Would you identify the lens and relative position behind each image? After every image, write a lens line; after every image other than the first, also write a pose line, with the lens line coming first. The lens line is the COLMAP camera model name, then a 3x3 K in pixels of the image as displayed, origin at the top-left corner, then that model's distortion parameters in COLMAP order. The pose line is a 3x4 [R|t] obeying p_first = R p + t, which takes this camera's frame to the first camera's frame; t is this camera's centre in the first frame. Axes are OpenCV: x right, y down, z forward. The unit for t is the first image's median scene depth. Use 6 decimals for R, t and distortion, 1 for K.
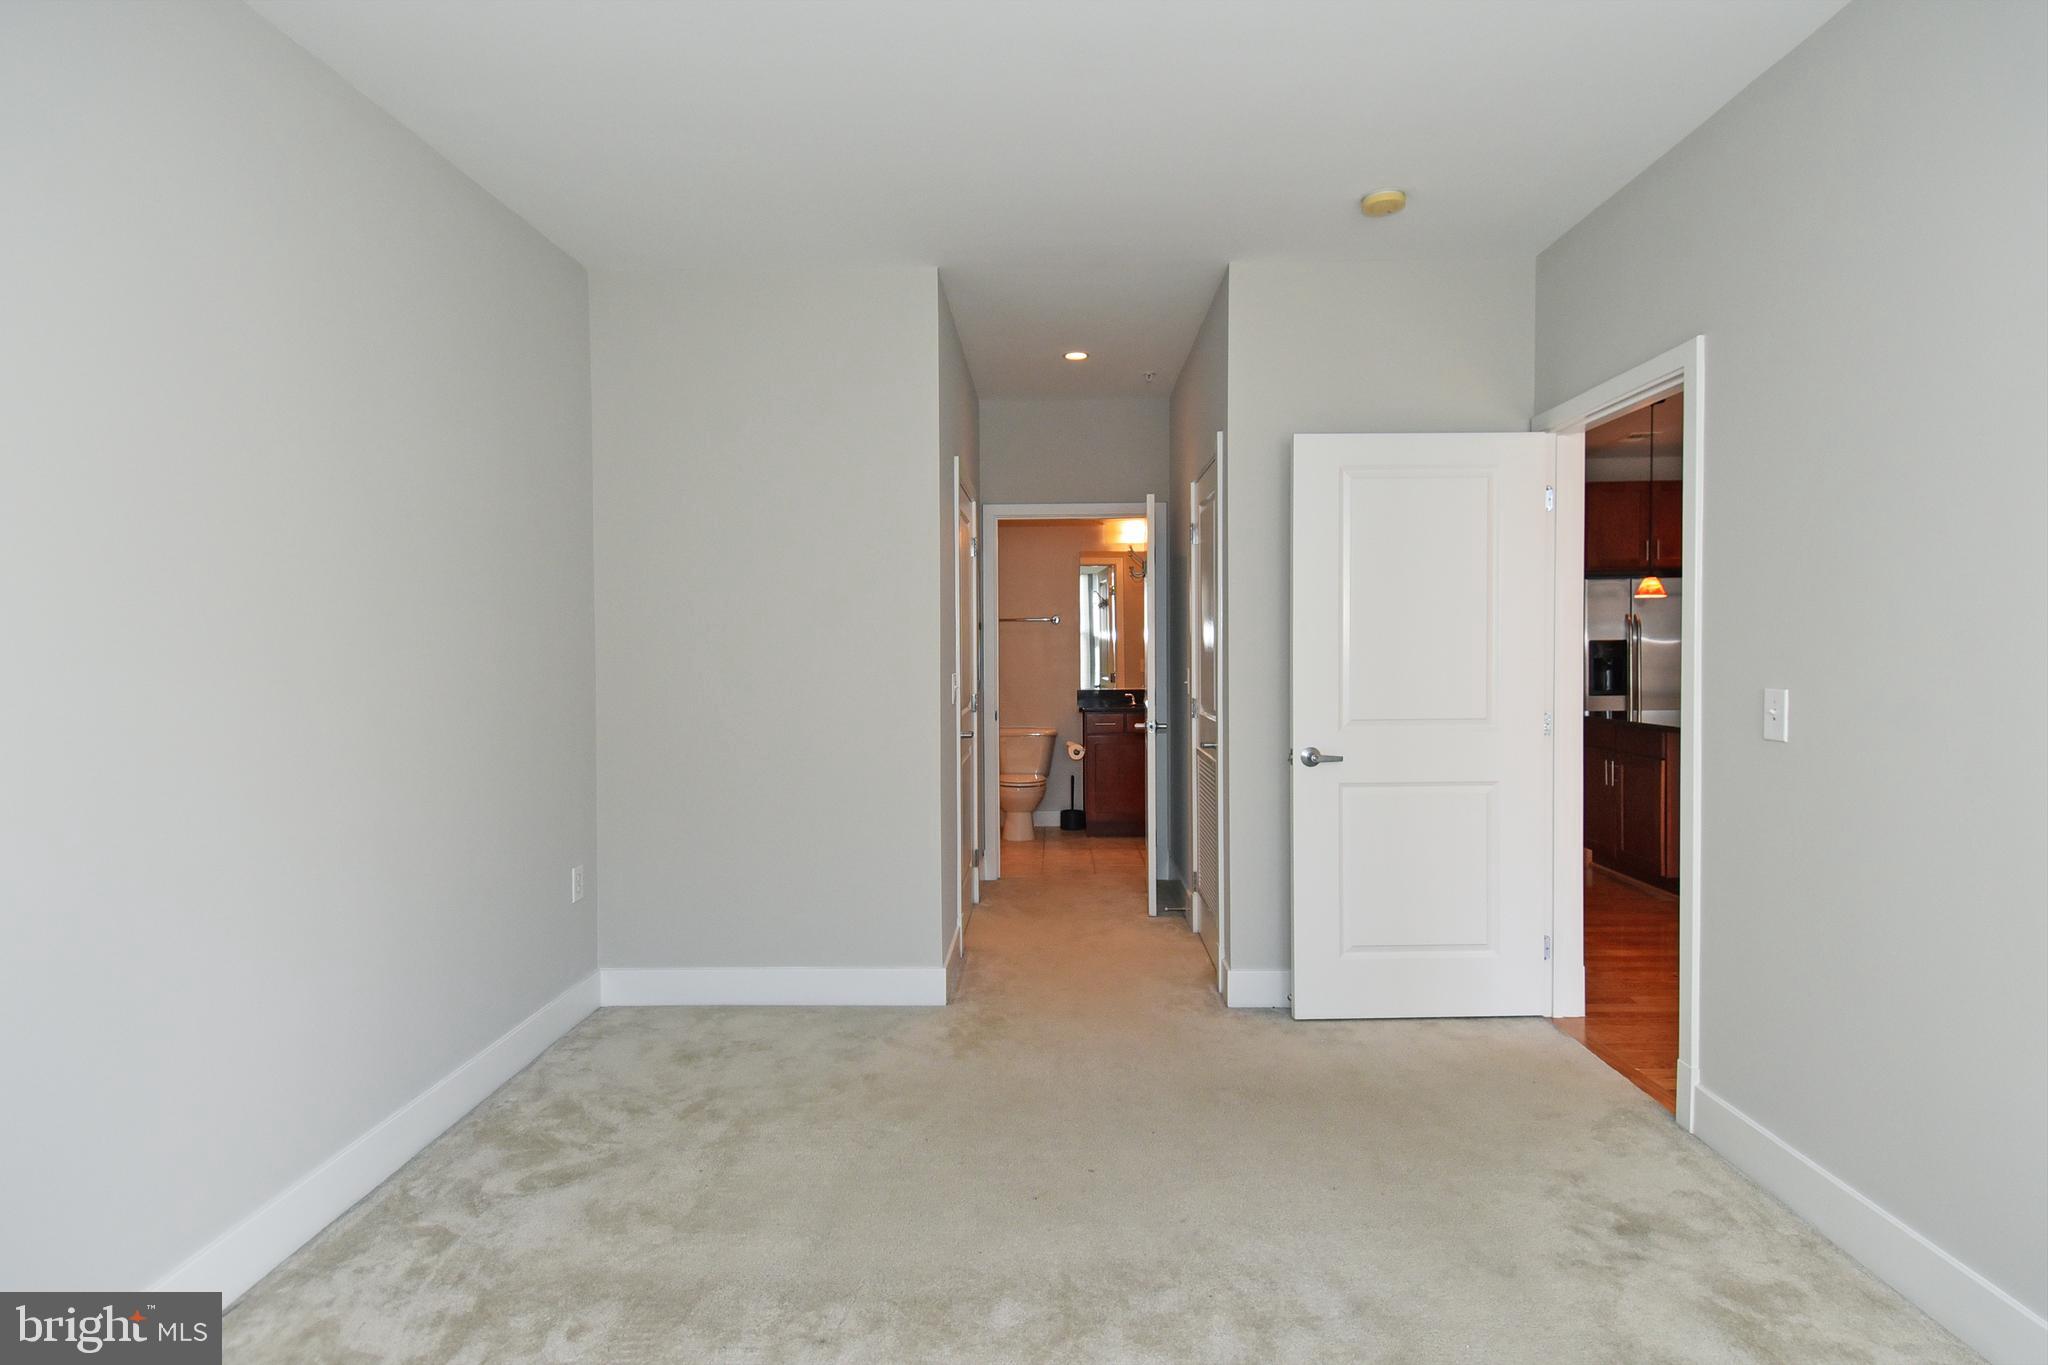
lens RADIAL K [[1067.1, 0, 1051.4], [0, 1067.1, 677.3], [0, 0, 1]] dist [0.042033, -0.040511]
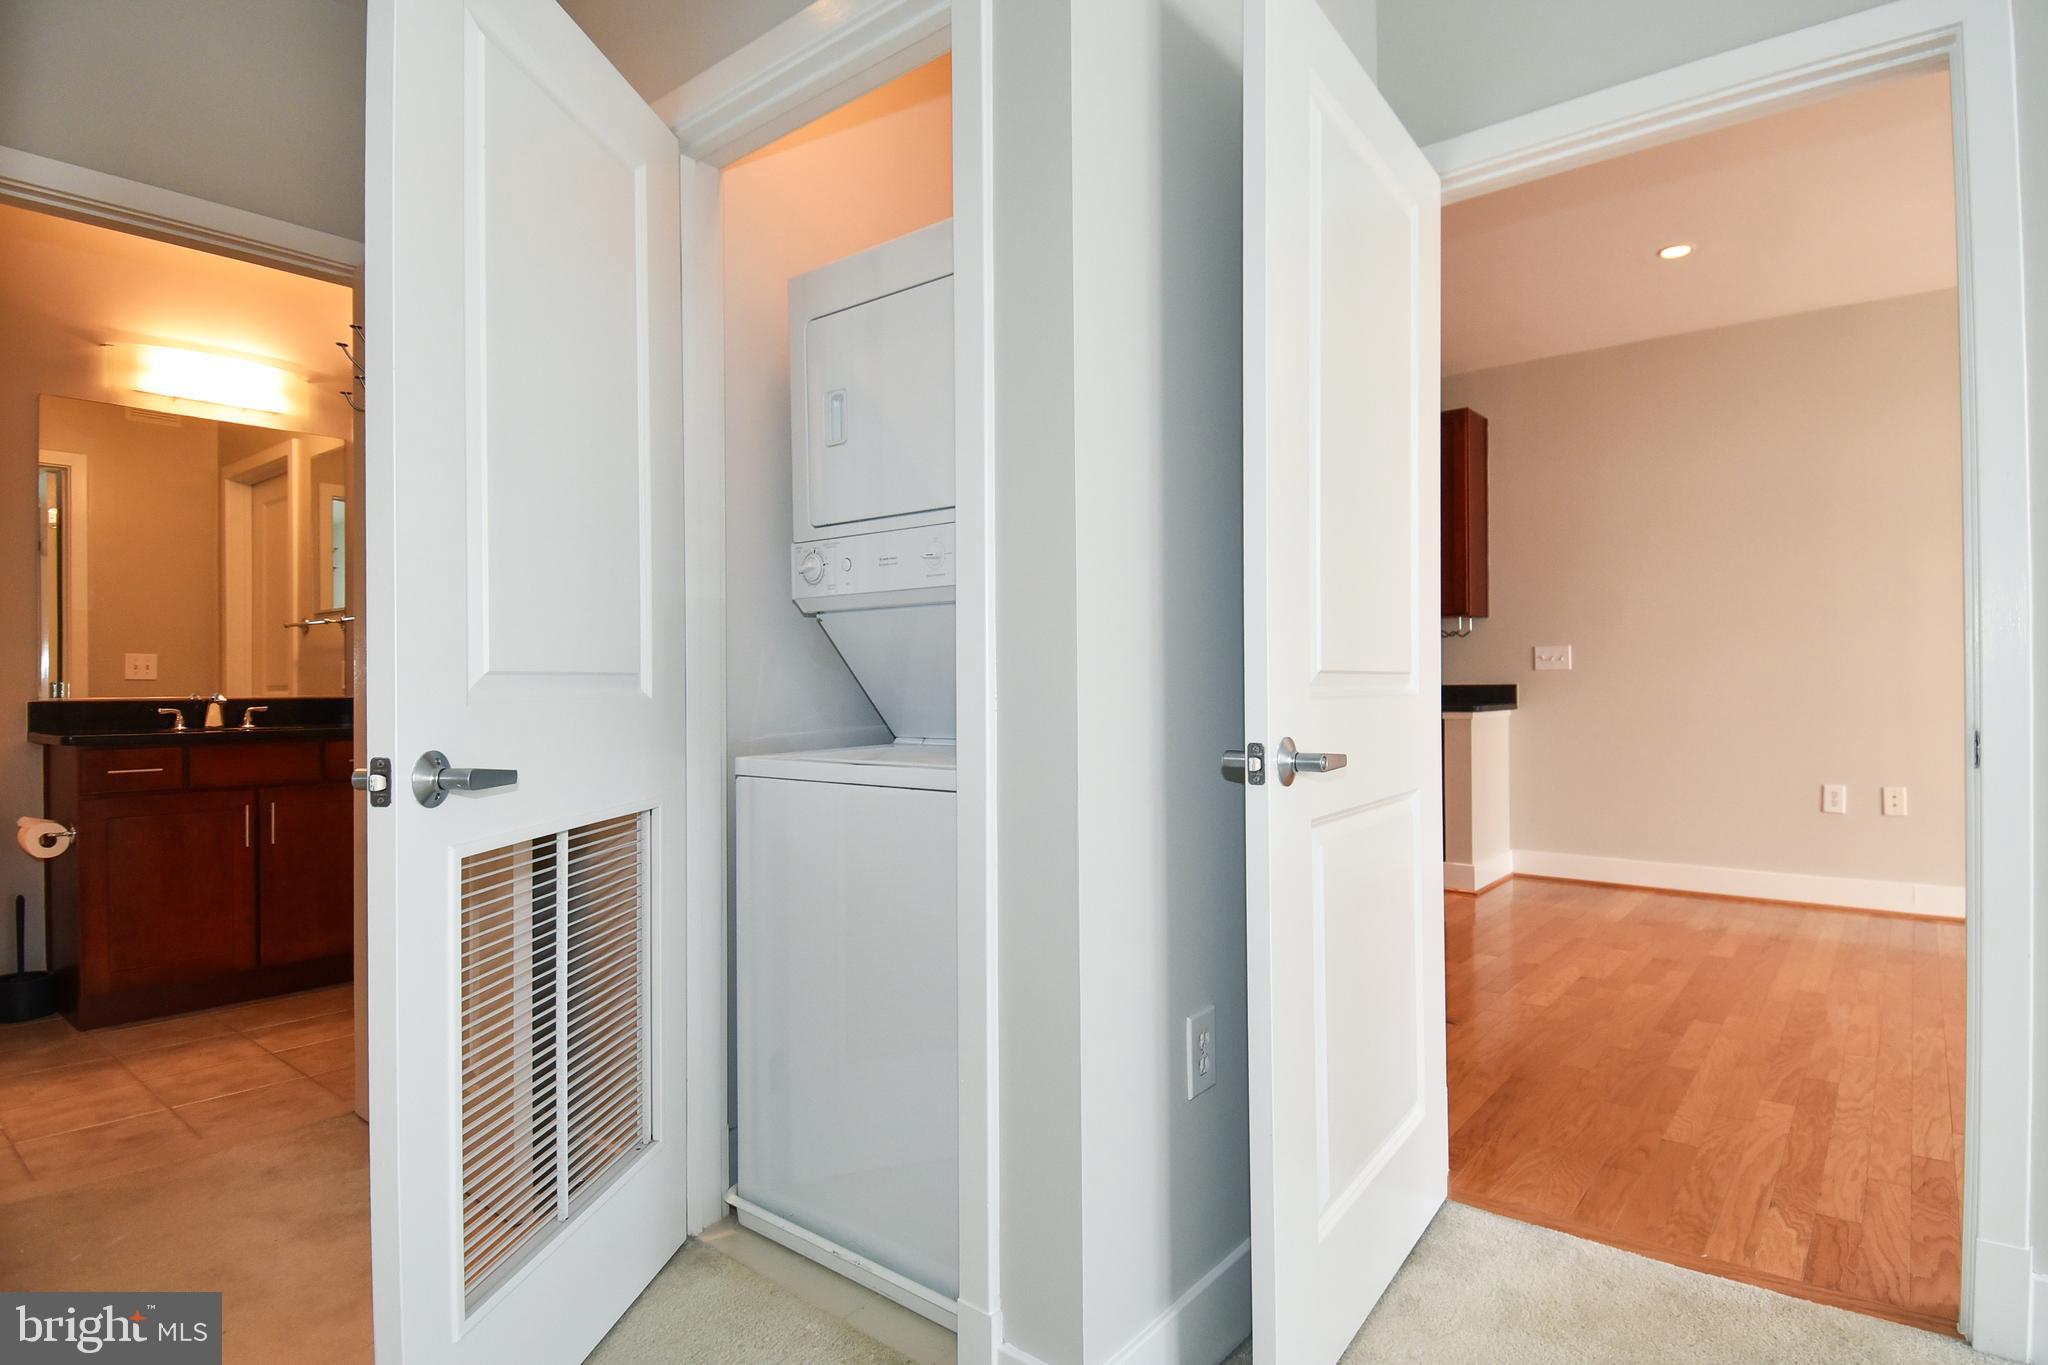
lens RADIAL K [[1059.8, 0, 1051.7], [0, 1059.8, 646.0], [0, 0, 1]] dist [0.041976, -0.040289]
pose [[0.618325, 0.013131, 0.785813, -0.064335], [0.031019, 0.998674, -0.041095, 0.022314], [-0.785310, 0.049785, 0.617097, 0.413445]]
